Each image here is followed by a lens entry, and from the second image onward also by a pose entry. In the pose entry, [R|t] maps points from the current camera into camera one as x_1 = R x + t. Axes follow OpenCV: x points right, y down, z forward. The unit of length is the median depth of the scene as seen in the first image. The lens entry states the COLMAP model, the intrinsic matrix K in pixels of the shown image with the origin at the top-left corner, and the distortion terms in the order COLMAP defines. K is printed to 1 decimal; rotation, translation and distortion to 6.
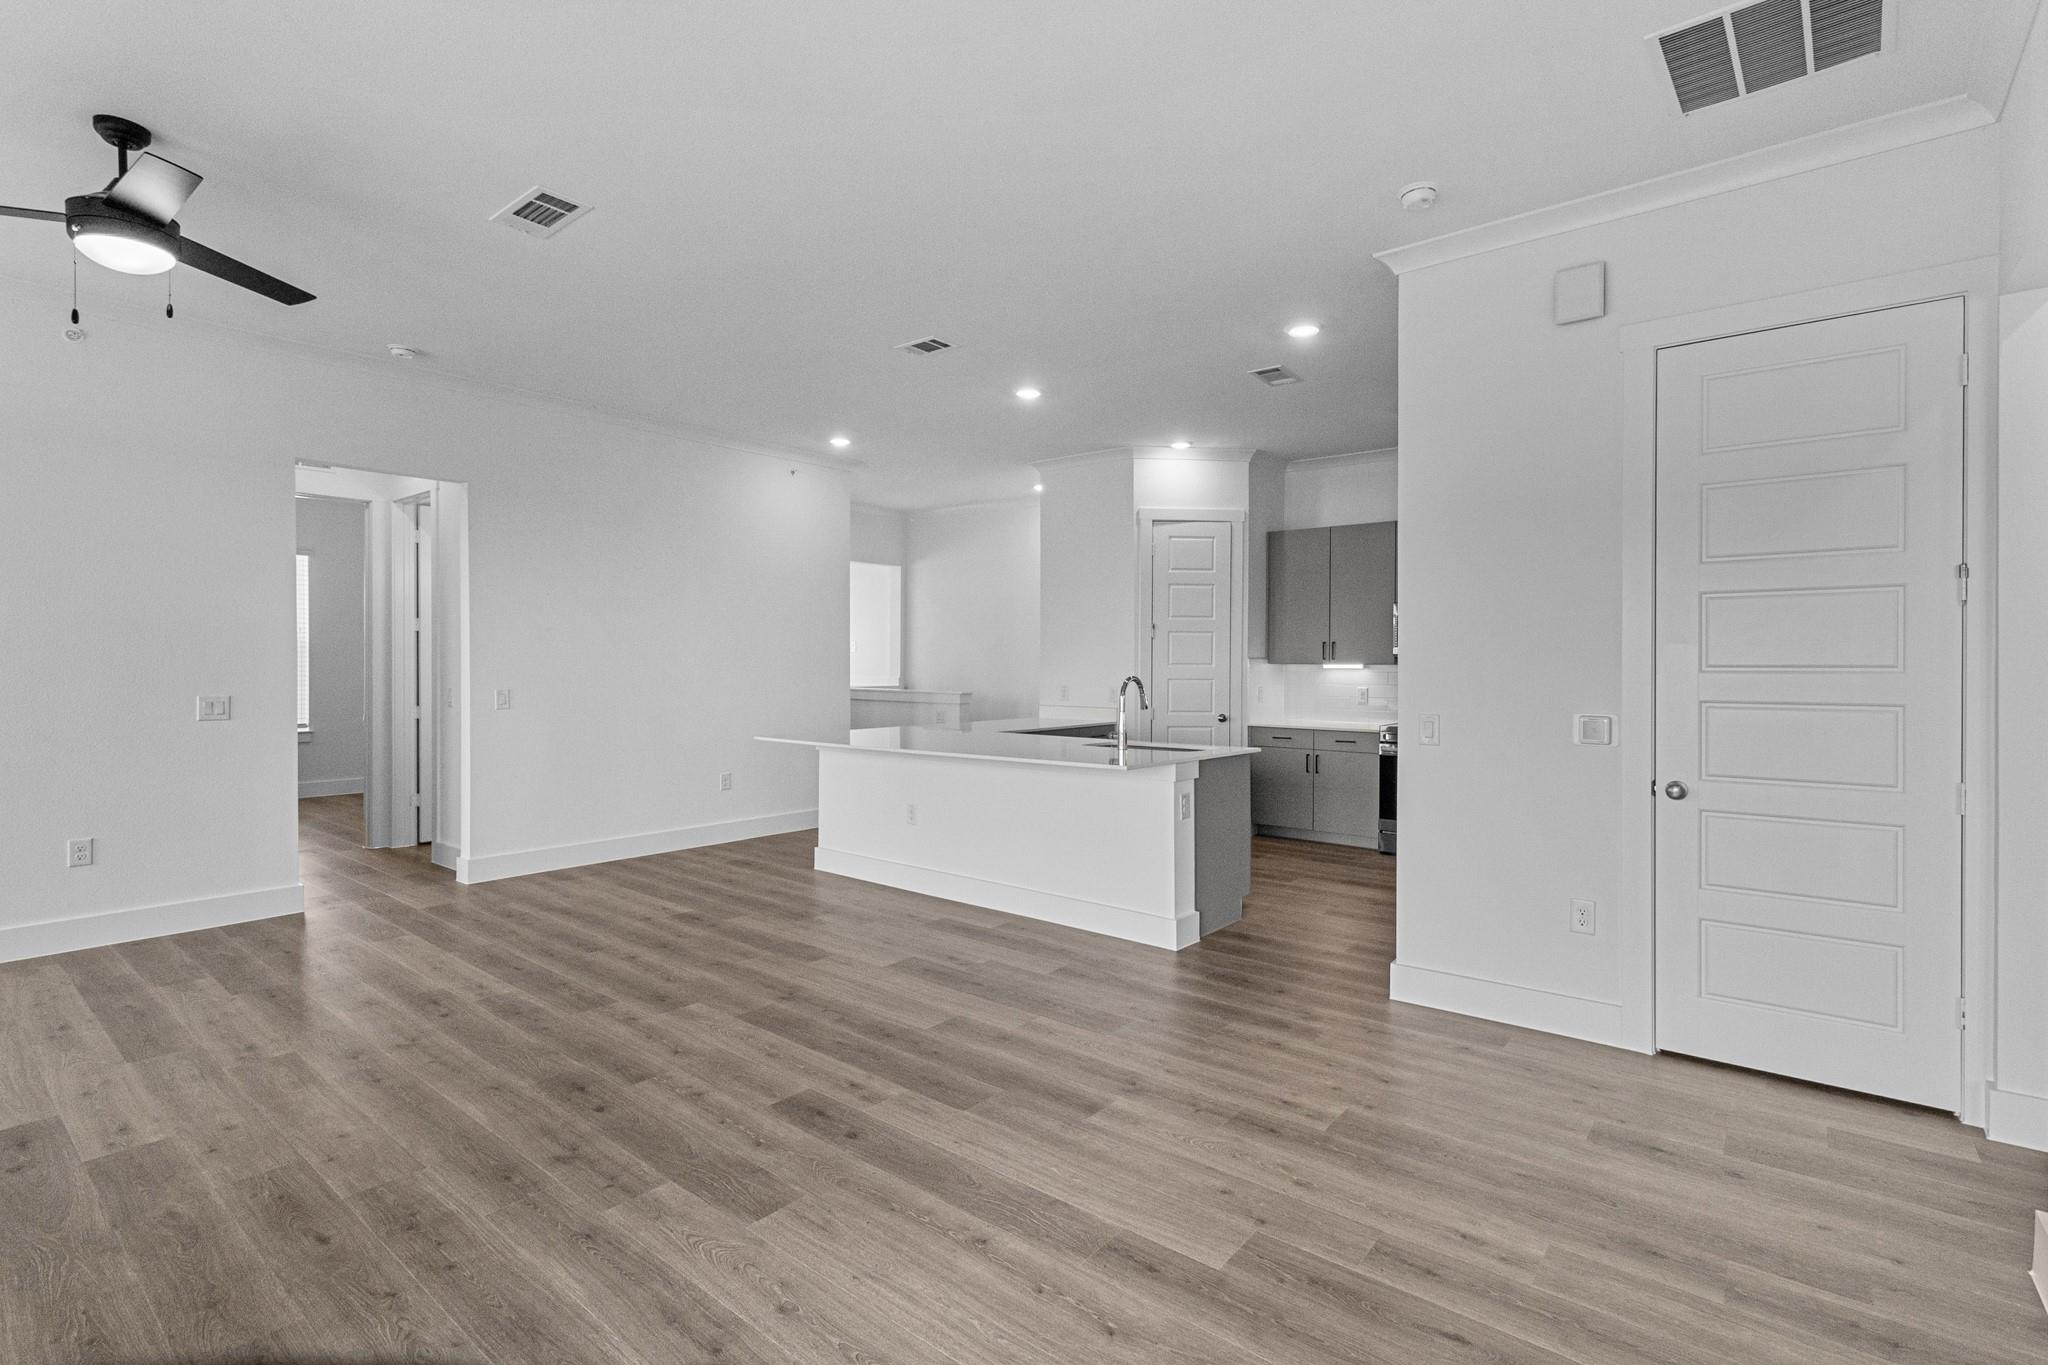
lens RADIAL K [[948.0, 0, 1037.0], [0, 948.0, 657.4], [0, 0, 1]] dist [0.006333, -0.001965]
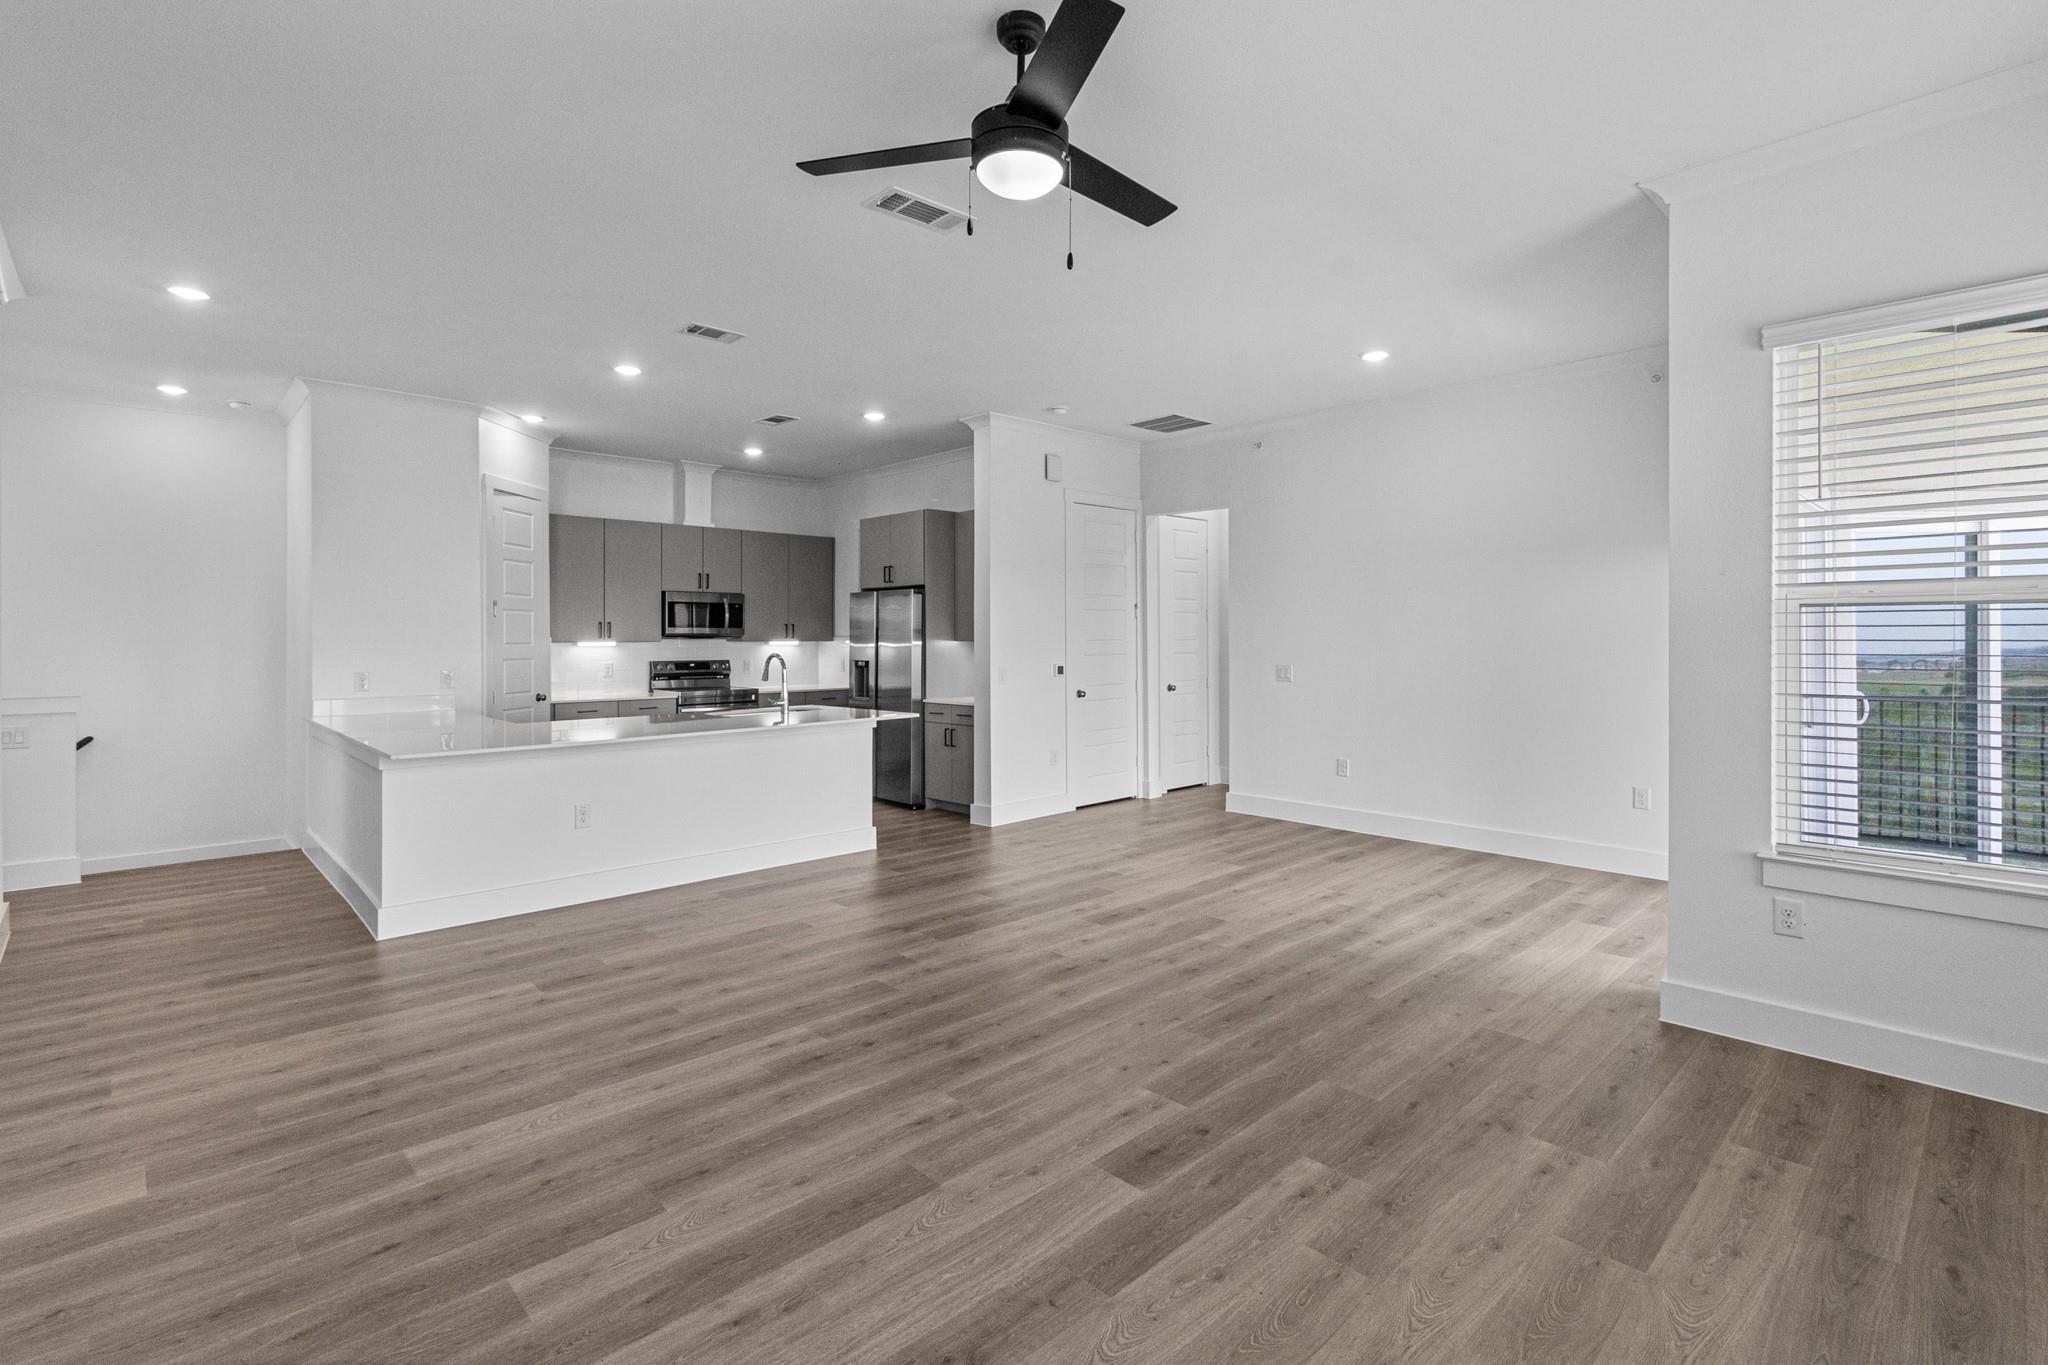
lens RADIAL K [[948.0, 0, 1027.4], [0, 948.0, 638.7], [0, 0, 1]] dist [0.006333, -0.001965]
pose [[0.133411, -0.007702, 0.991031, -1.827889], [-0.002679, 0.999963, 0.008132, -0.017611], [-0.991057, -0.003740, 0.133386, 0.899804]]
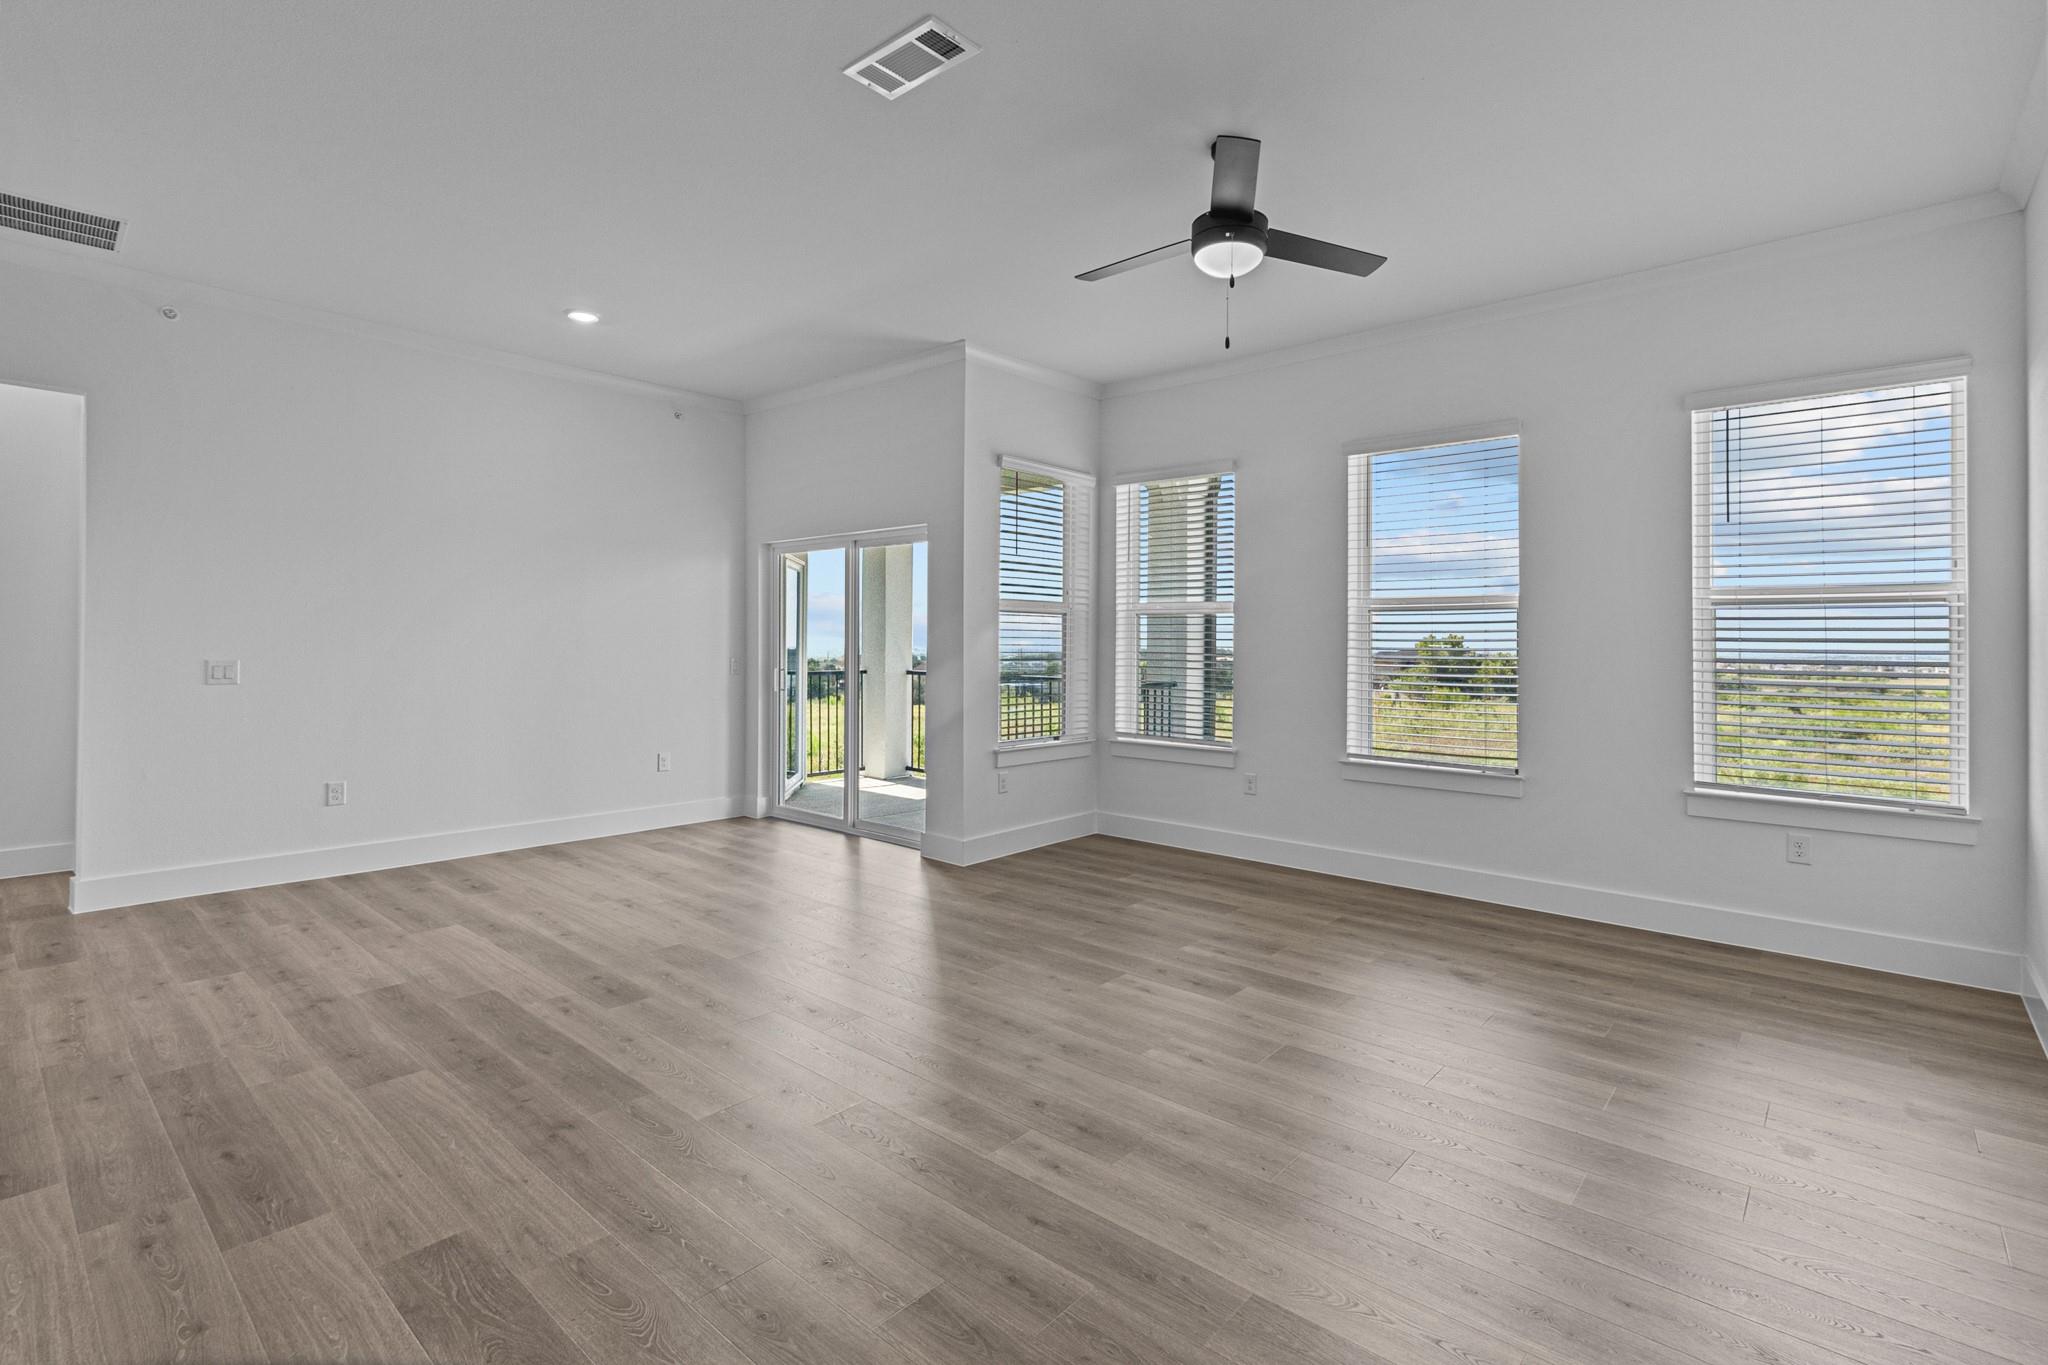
lens RADIAL K [[948.0, 0, 1040.2], [0, 948.0, 672.4], [0, 0, 1]] dist [0.006333, -0.001965]
pose [[-0.999284, -0.016191, 0.034184, -0.792219], [-0.015323, 0.999557, 0.025517, 0.026401], [-0.034582, 0.024975, -0.999090, 2.124489]]
